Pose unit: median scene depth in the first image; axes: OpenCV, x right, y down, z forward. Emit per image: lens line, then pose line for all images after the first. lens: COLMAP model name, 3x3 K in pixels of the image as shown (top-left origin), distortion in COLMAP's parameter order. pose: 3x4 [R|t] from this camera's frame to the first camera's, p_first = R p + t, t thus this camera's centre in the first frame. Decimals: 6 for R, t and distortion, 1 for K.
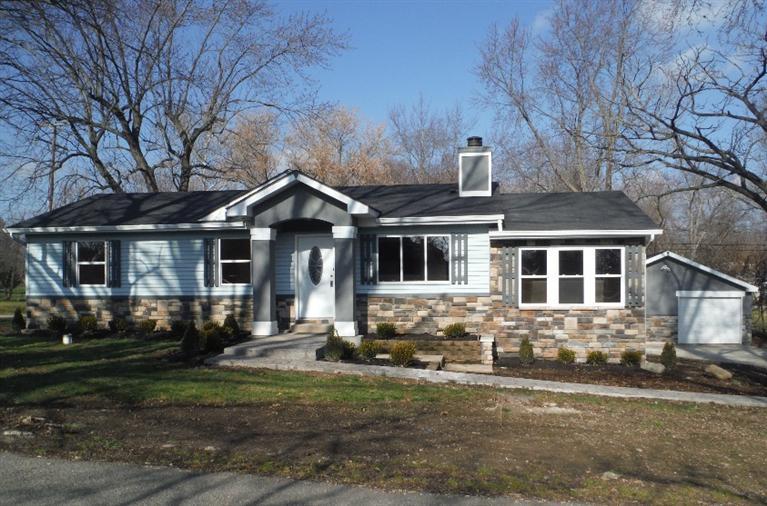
lens RADIAL K [[643.7, 0, 381.3], [0, 643.7, 297.1], [0, 0, 1]] dist [-0.065305, -0.001043]
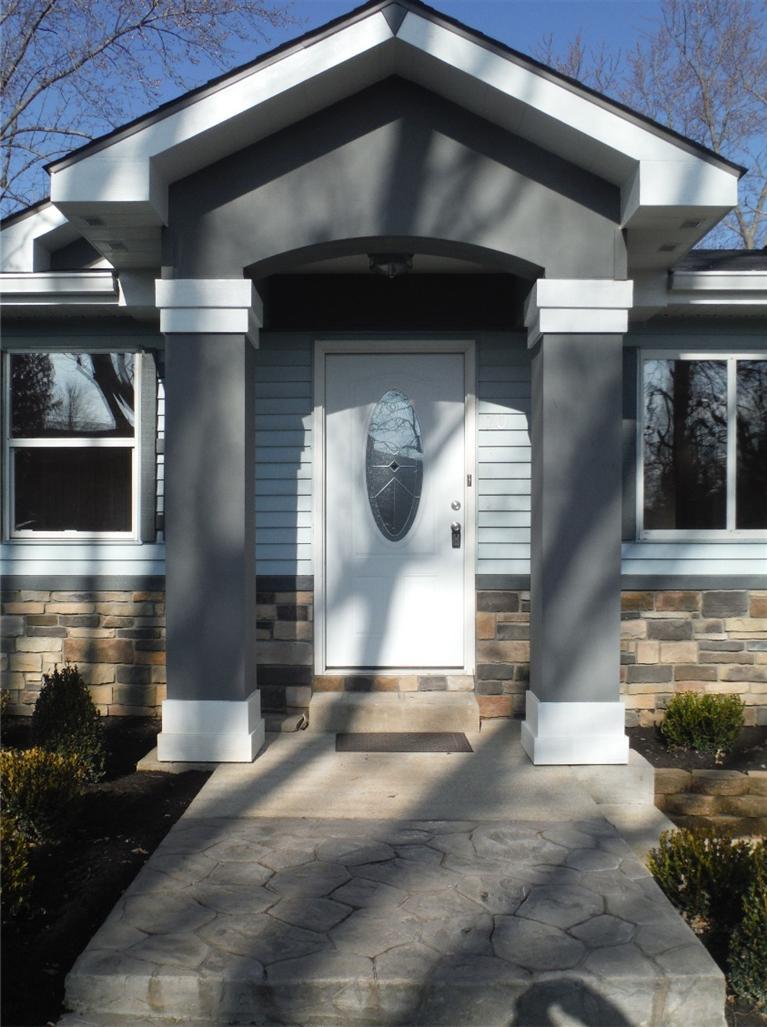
lens RADIAL K [[948.5, 0, 357.3], [0, 948.5, 562.8], [0, 0, 1]] dist [-0.066332, 0.018972]
pose [[0.991897, 0.006199, 0.126894, -0.167974], [-0.005943, 0.999979, -0.002390, -0.008942], [-0.126906, 0.001616, 0.991913, 0.633301]]
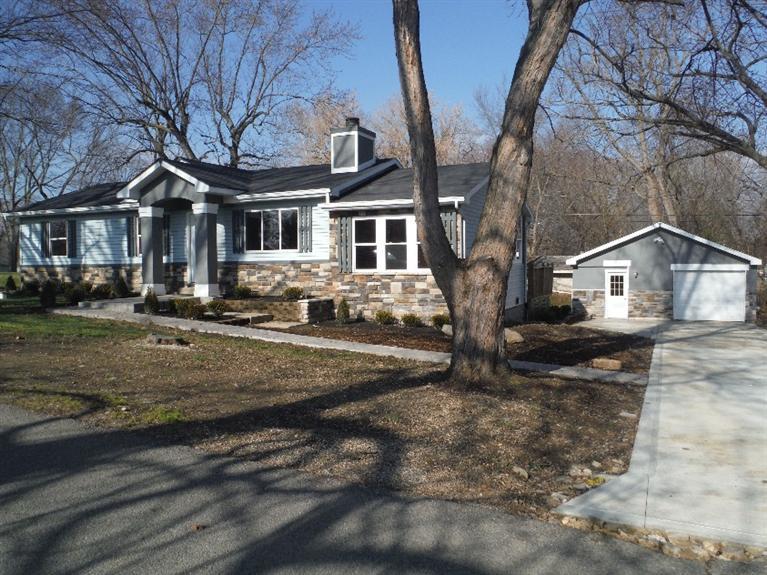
lens RADIAL K [[621.3, 0, 381.5], [0, 621.3, 288.1], [0, 0, 1]] dist [-0.063627, 0.005192]
pose [[0.962911, 0.008643, -0.269679, 0.526188], [-0.004342, 0.999854, 0.016539, 0.023353], [0.269783, -0.014754, 0.962808, -0.001333]]
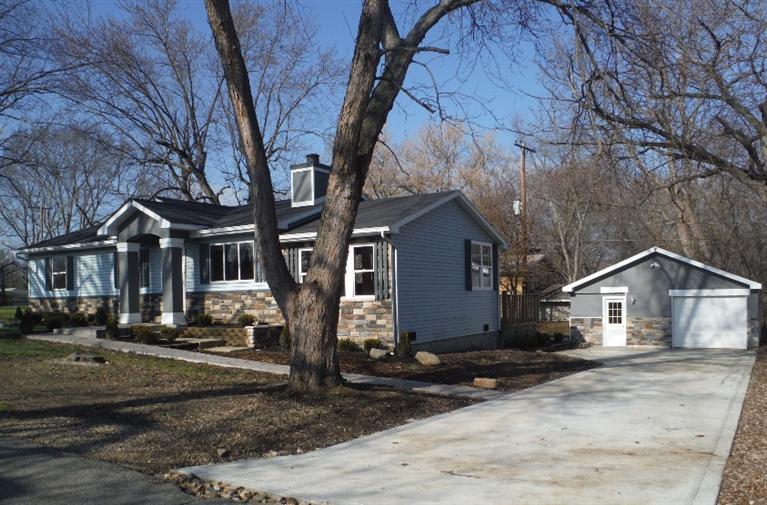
lens RADIAL K [[643.7, 0, 381.3], [0, 643.7, 296.6], [0, 0, 1]] dist [-0.065305, -0.001043]
pose [[0.927275, -0.012776, -0.374162, 0.754368], [0.004641, 0.999733, -0.022634, 0.034123], [0.374351, 0.019251, 0.927087, -0.015444]]
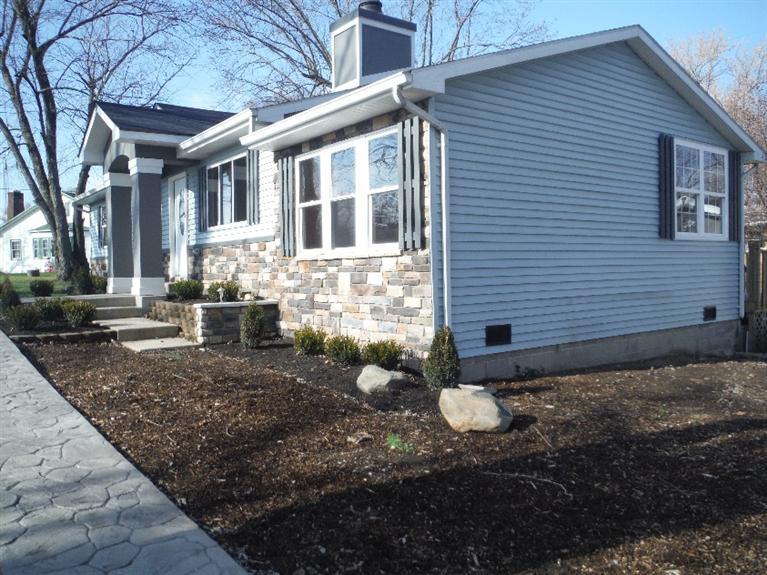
lens RADIAL K [[629.5, 0, 395.4], [0, 629.5, 285.1], [0, 0, 1]] dist [-0.044033, -0.001851]
pose [[0.725530, 0.012325, -0.688080, 0.665498], [-0.005838, 0.999914, 0.011754, 0.034115], [0.688166, -0.004511, 0.725540, 0.610755]]
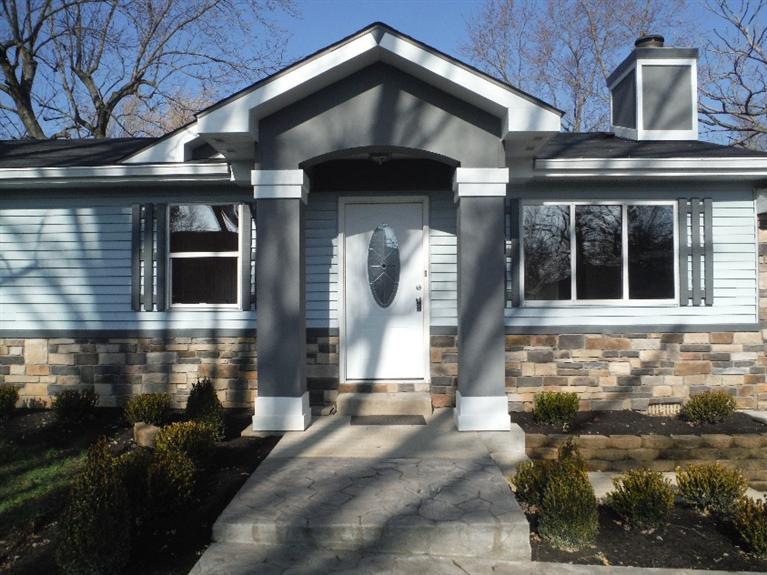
lens RADIAL K [[621.3, 0, 381.5], [0, 621.3, 288.1], [0, 0, 1]] dist [-0.063627, 0.005192]
pose [[0.990945, 0.004745, 0.134183, -0.166708], [0.001112, 0.999051, -0.043544, -0.013356], [-0.134262, 0.043299, 0.989999, 0.569211]]
